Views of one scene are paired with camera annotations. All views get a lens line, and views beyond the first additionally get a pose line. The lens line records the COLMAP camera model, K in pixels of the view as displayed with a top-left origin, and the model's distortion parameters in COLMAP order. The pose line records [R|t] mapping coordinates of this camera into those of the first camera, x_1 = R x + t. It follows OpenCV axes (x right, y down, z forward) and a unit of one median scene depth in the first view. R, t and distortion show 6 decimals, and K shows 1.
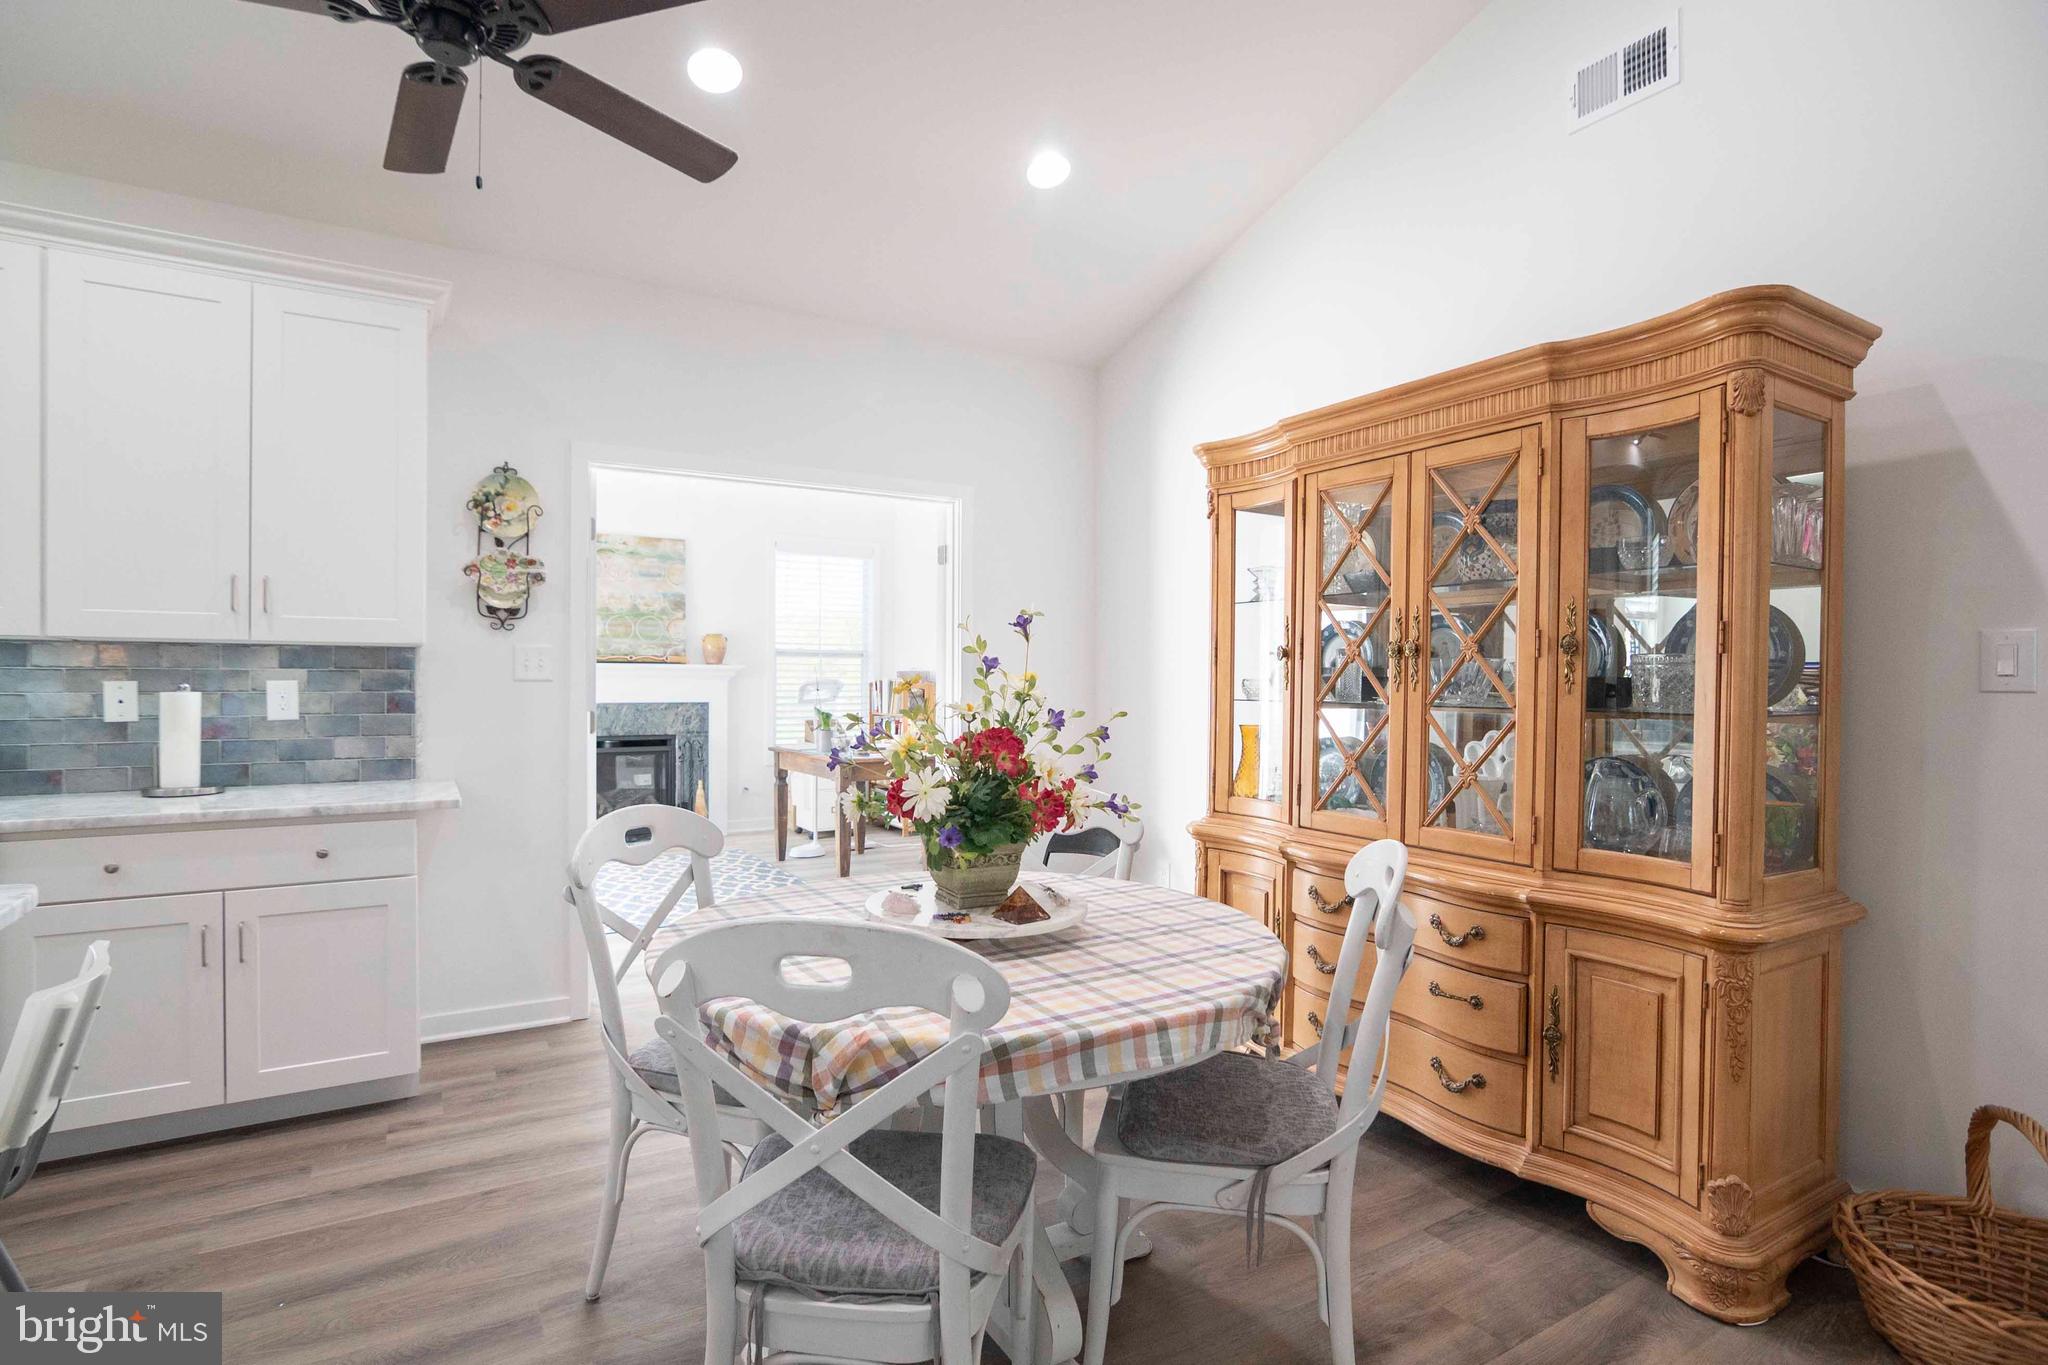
lens RADIAL K [[1008.1, 0, 1014.6], [0, 1008.1, 686.7], [0, 0, 1]] dist [-0.031259, 0.009953]
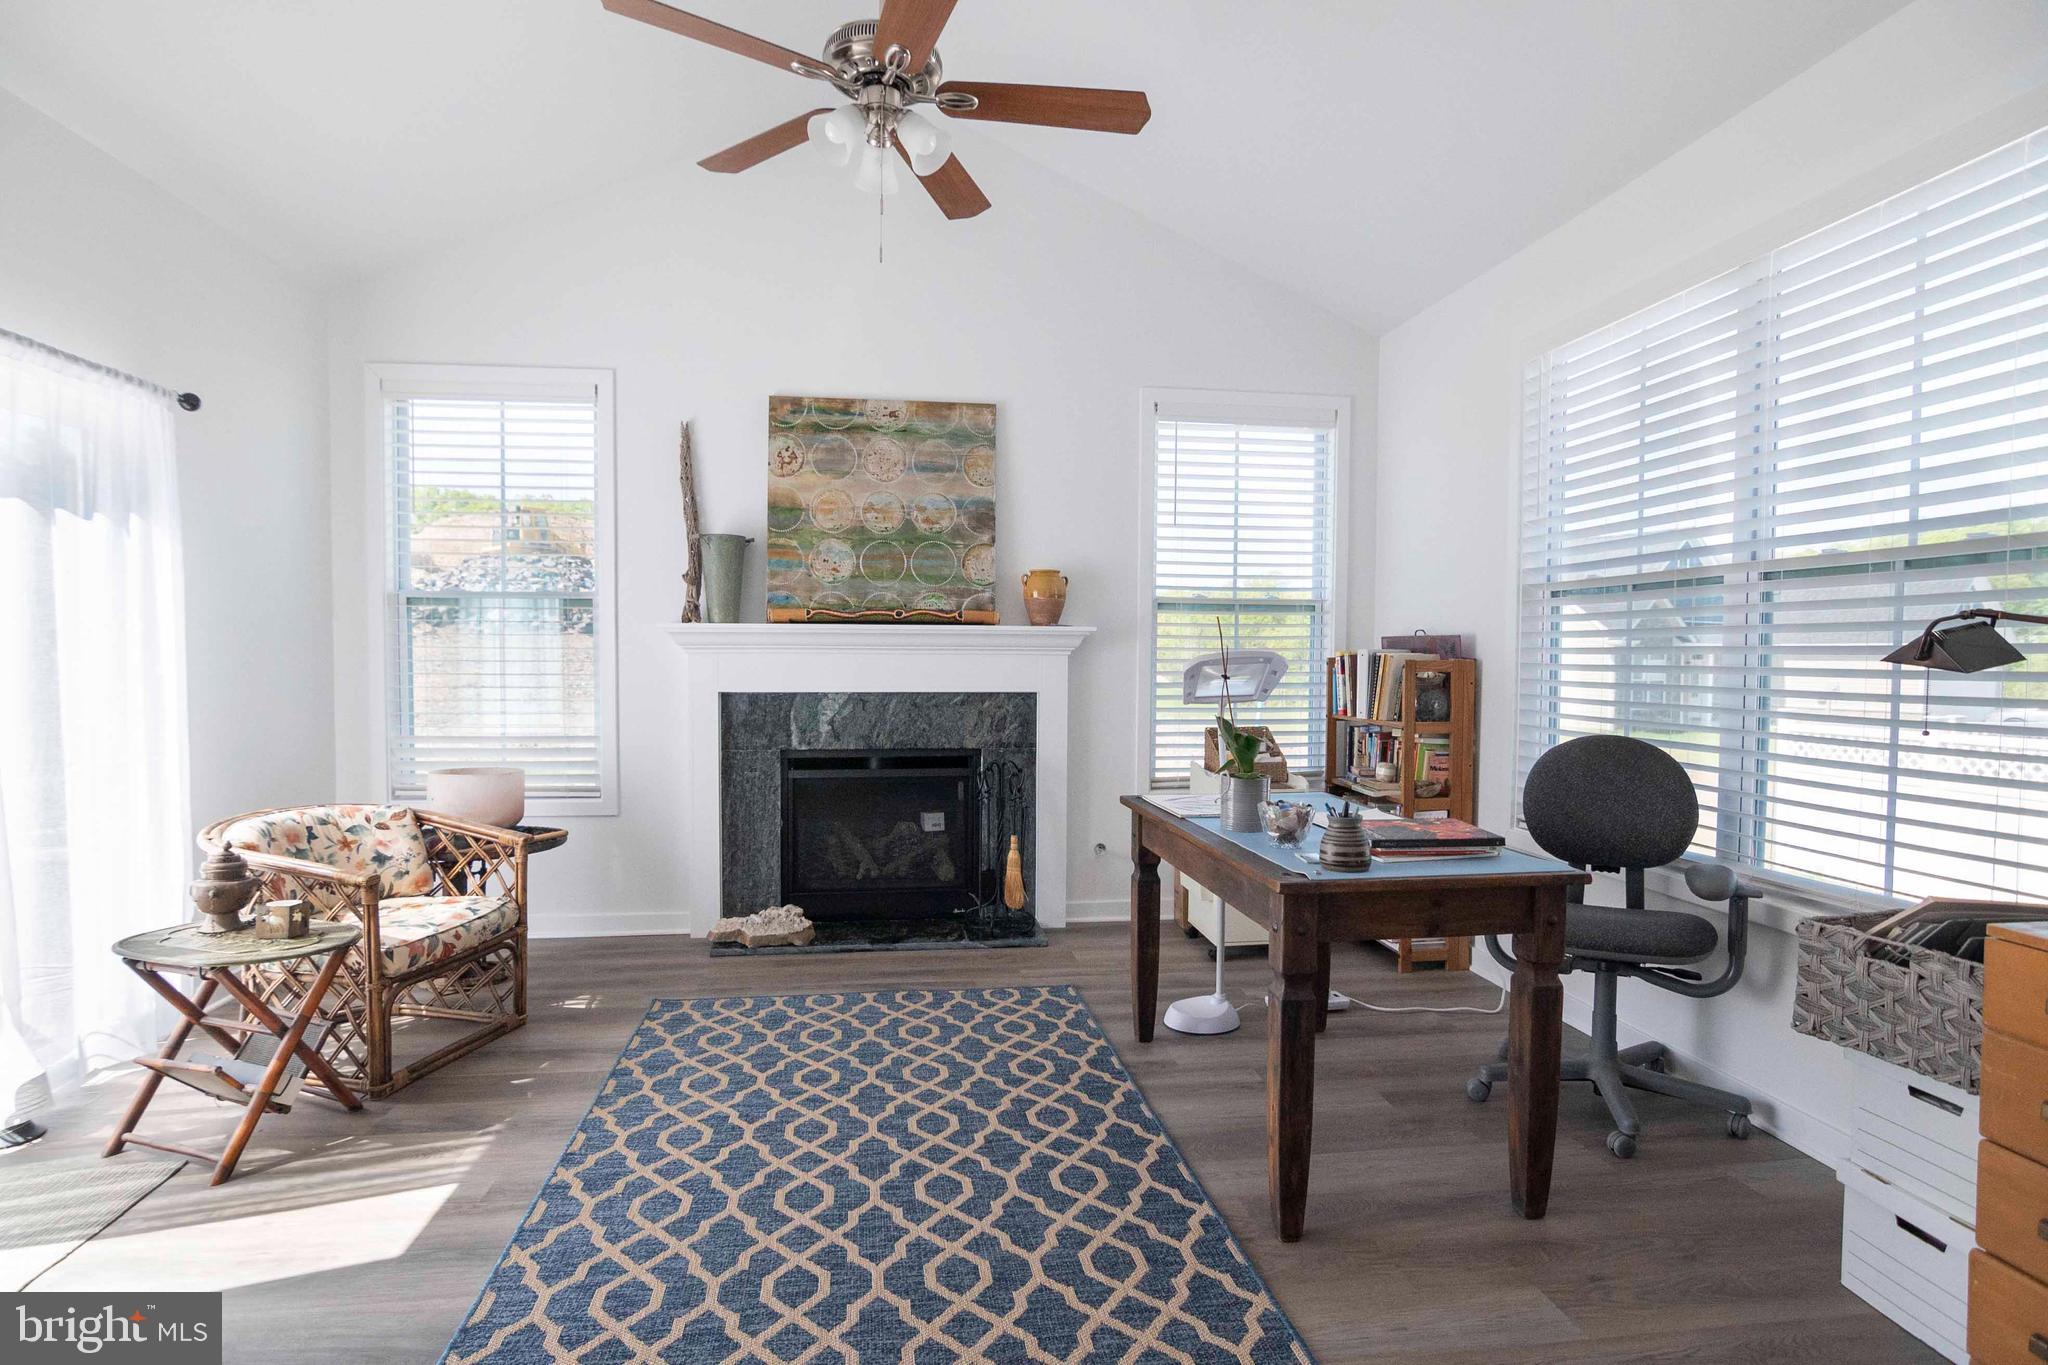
lens RADIAL K [[1008.1, 0, 1017.5], [0, 1008.1, 681.5], [0, 0, 1]] dist [-0.031259, 0.009953]
pose [[0.916370, 0.011340, -0.400173, -0.236768], [-0.002170, 0.999725, 0.023360, -0.010377], [0.400328, -0.020538, 0.916142, 1.292434]]
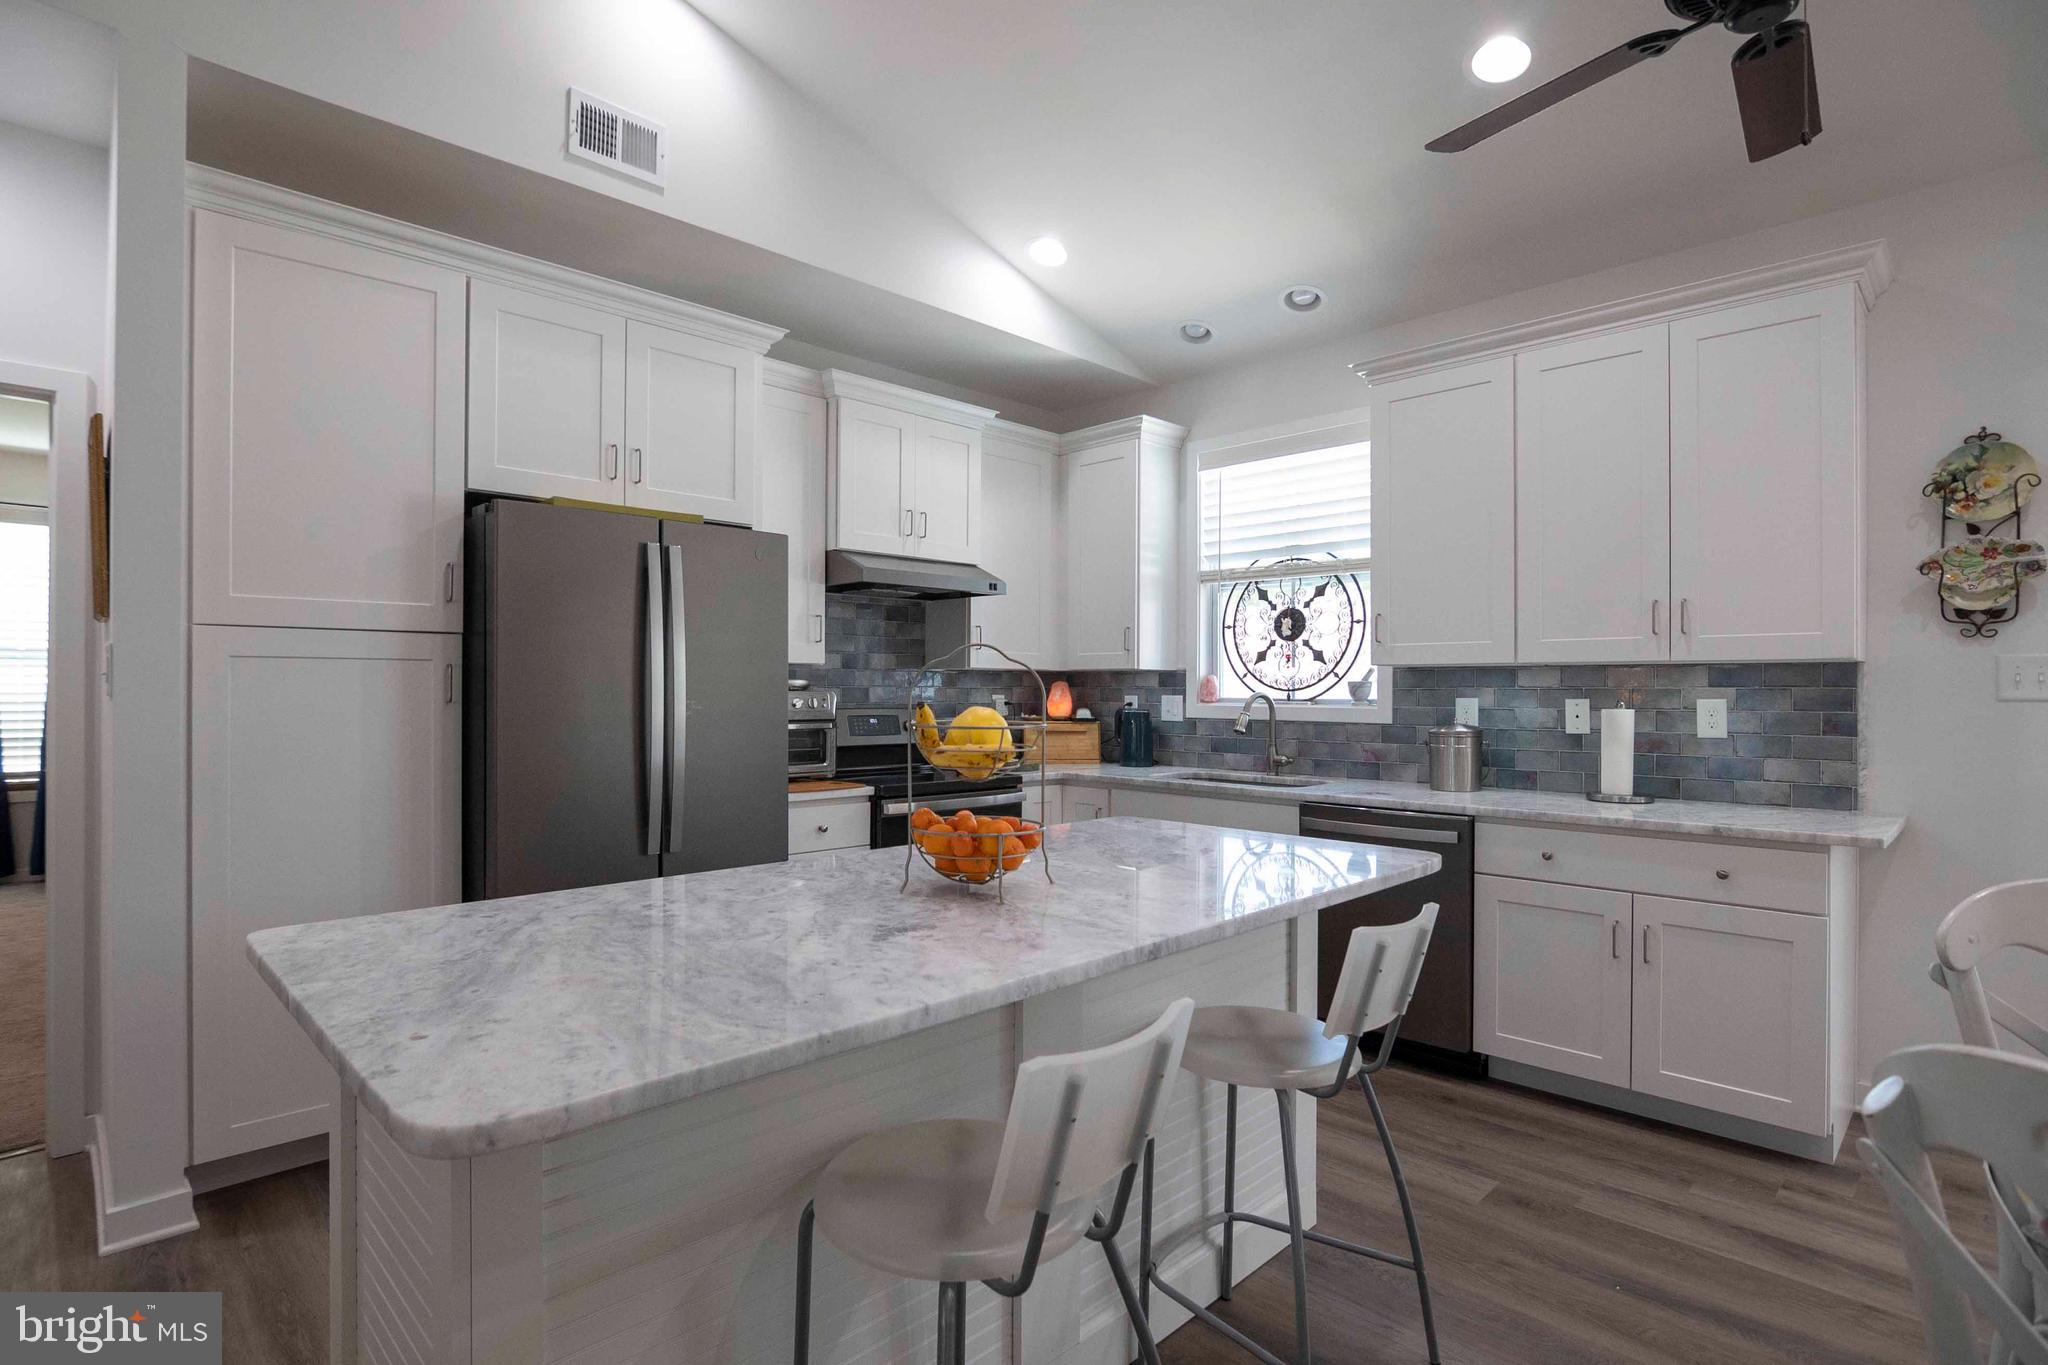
lens RADIAL K [[1008.1, 0, 1008.9], [0, 1008.1, 688.3], [0, 0, 1]] dist [-0.031259, 0.009953]
pose [[0.226288, -0.005319, -0.974046, 0.098927], [-0.009178, 0.999929, -0.007592, -0.003128], [0.974017, 0.010658, 0.226223, 0.075211]]
